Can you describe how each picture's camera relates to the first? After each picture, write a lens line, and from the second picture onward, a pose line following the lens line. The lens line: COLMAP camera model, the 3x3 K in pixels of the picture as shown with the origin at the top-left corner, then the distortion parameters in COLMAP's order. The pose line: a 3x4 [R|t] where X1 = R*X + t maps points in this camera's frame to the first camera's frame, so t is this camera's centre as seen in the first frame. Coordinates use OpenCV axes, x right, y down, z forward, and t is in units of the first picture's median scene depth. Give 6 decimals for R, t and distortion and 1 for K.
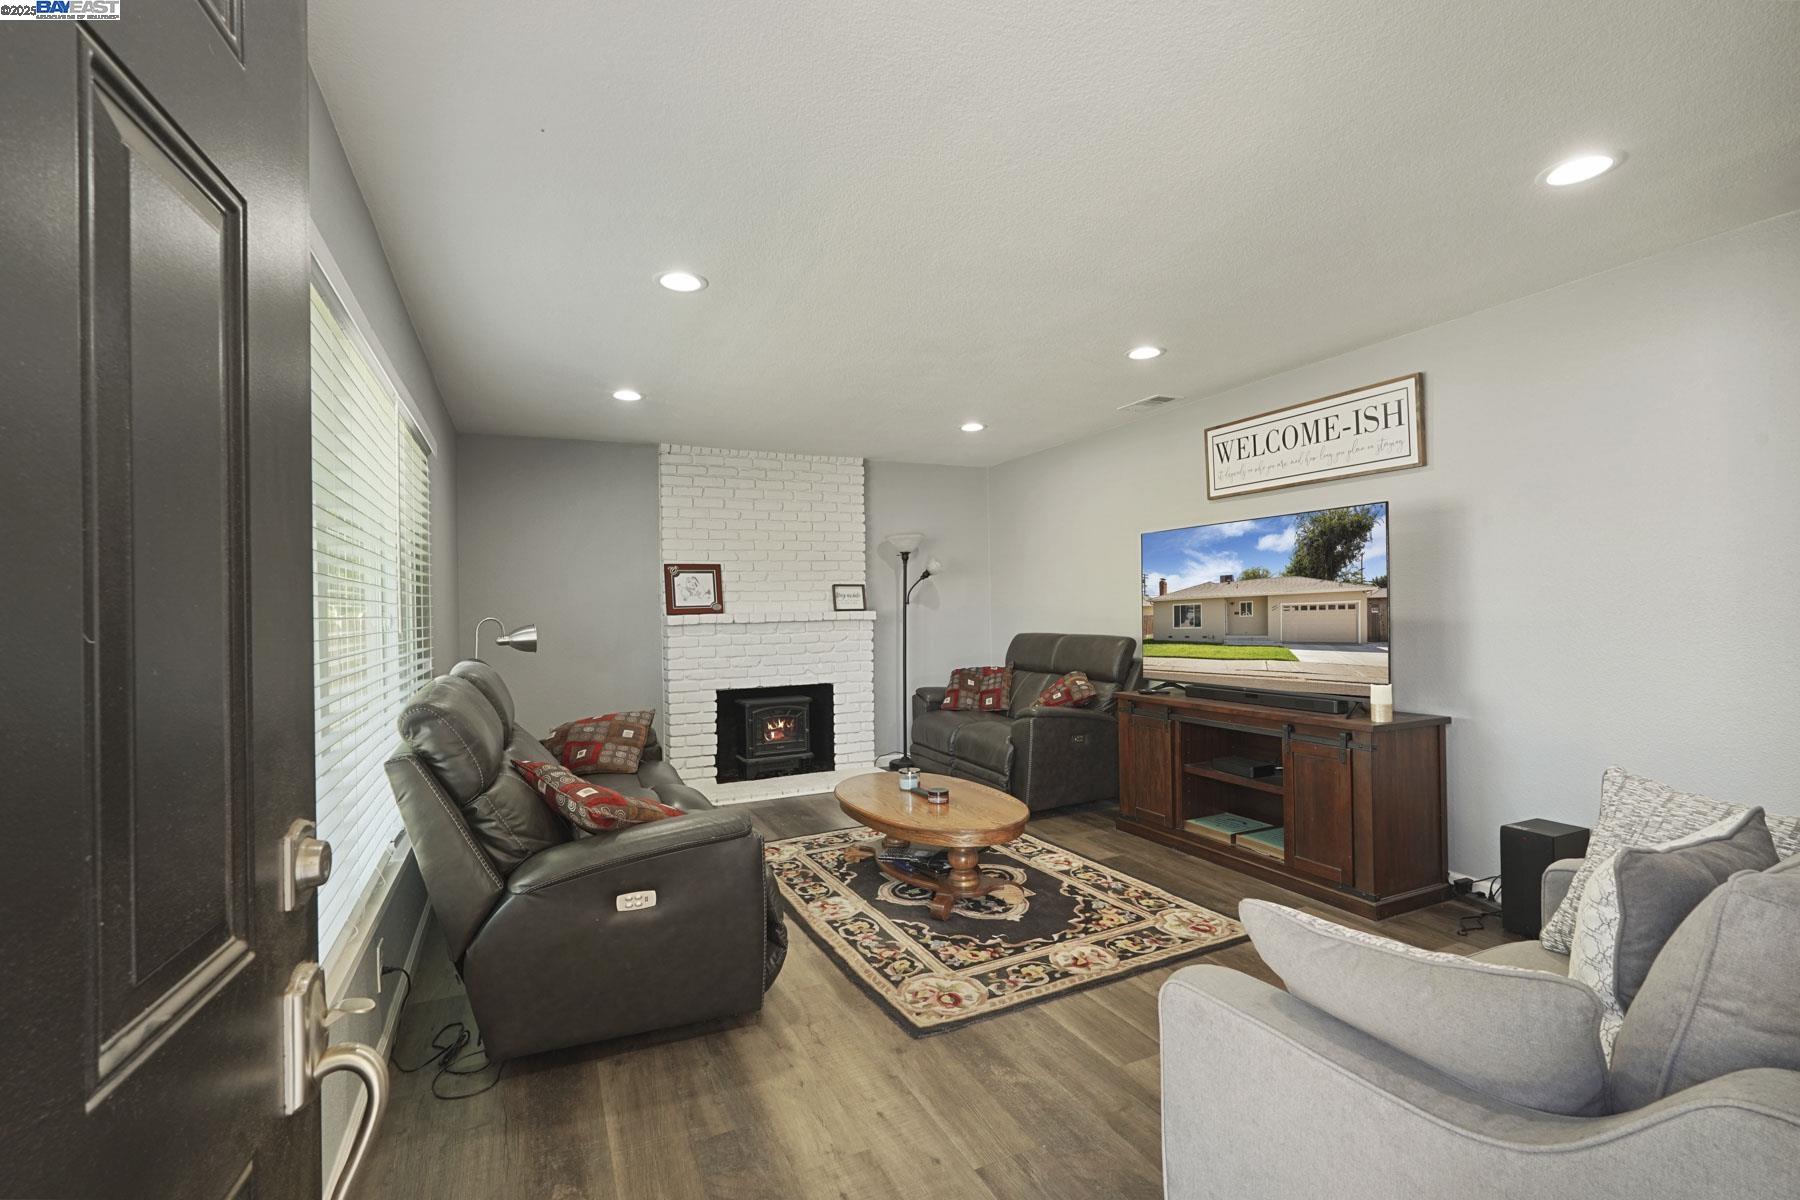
lens RADIAL K [[824.1, 0, 899.2], [0, 824.1, 622.0], [0, 0, 1]] dist [-0.126893, 0.000054]
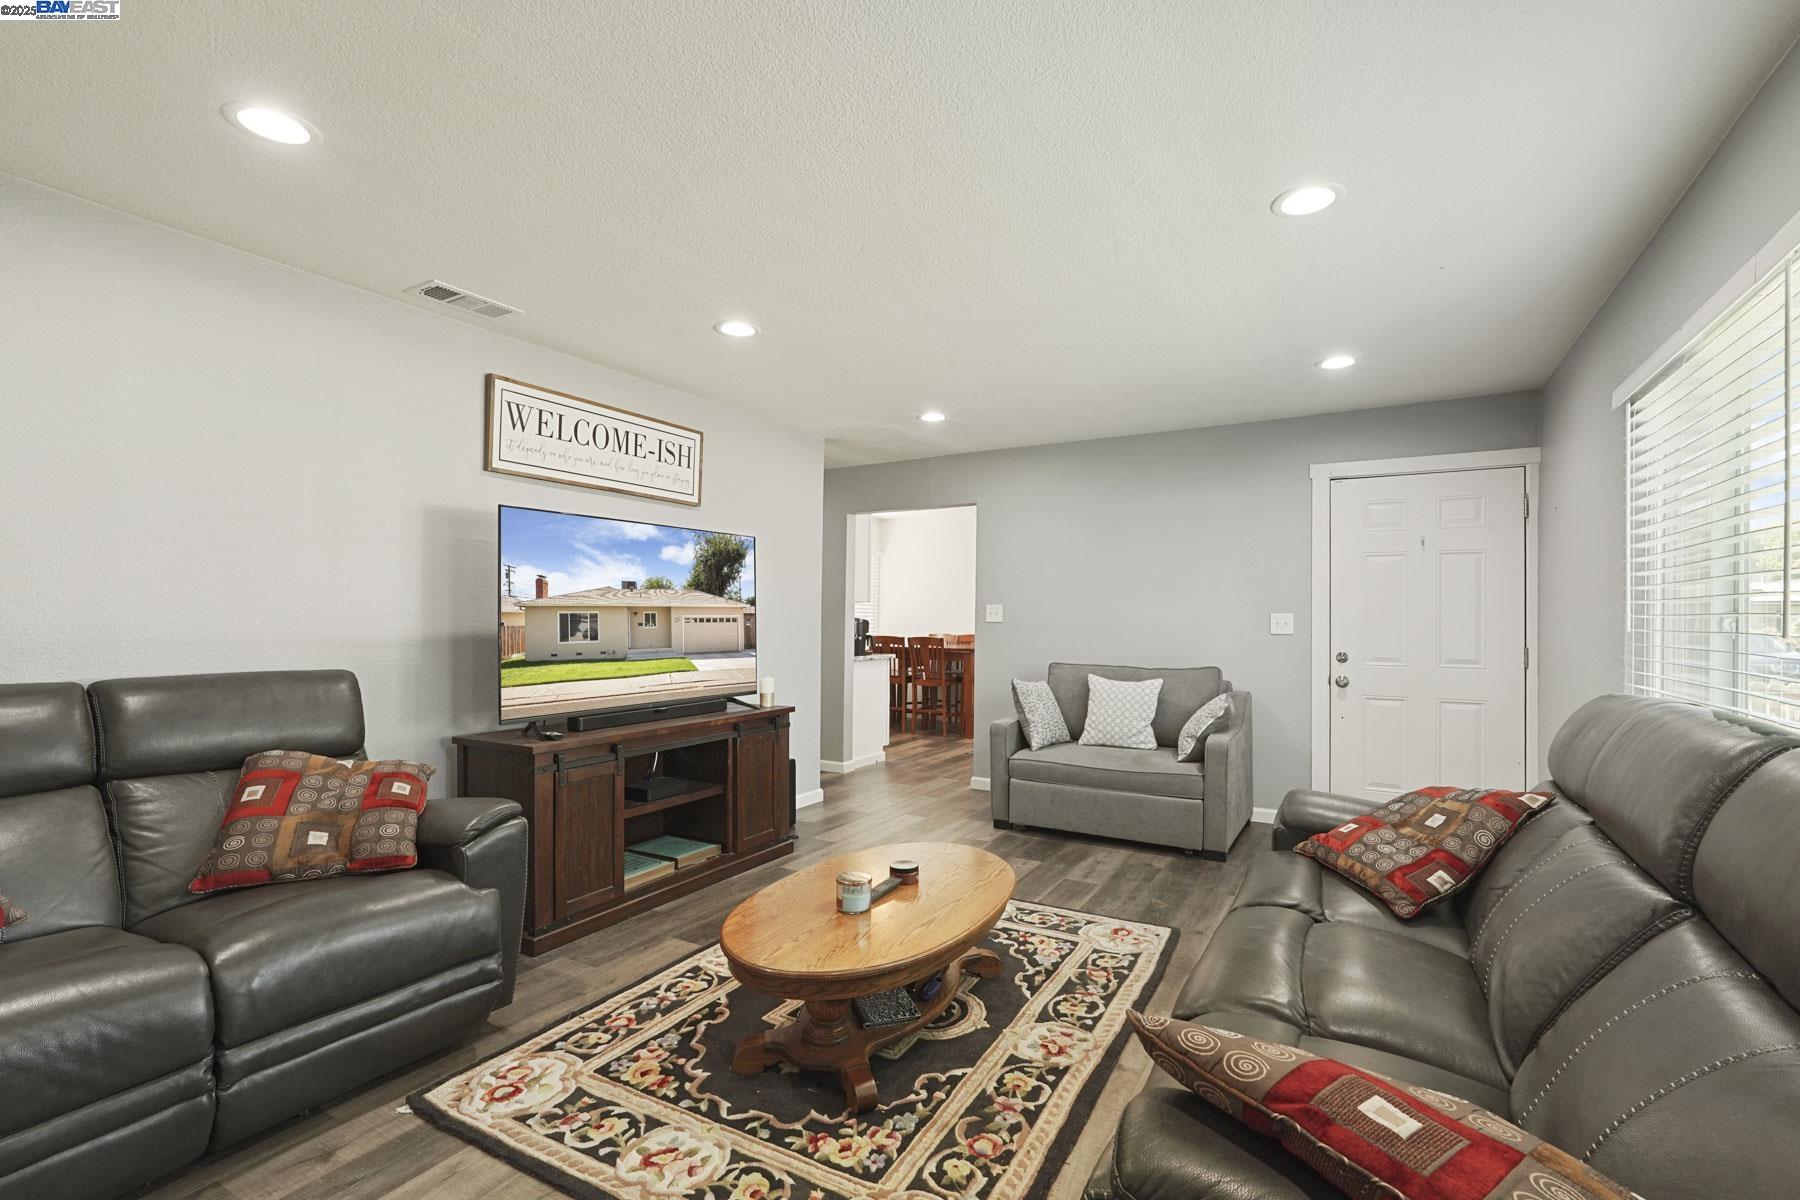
lens RADIAL K [[812.0, 0, 905.8], [0, 812.0, 617.7], [0, 0, 1]] dist [-0.002032, 0.000744]
pose [[-0.591417, 0.016424, 0.806198, -0.535926], [0.010546, 0.999865, -0.012633, -0.004157], [-0.806297, 0.001031, -0.591510, 1.412877]]
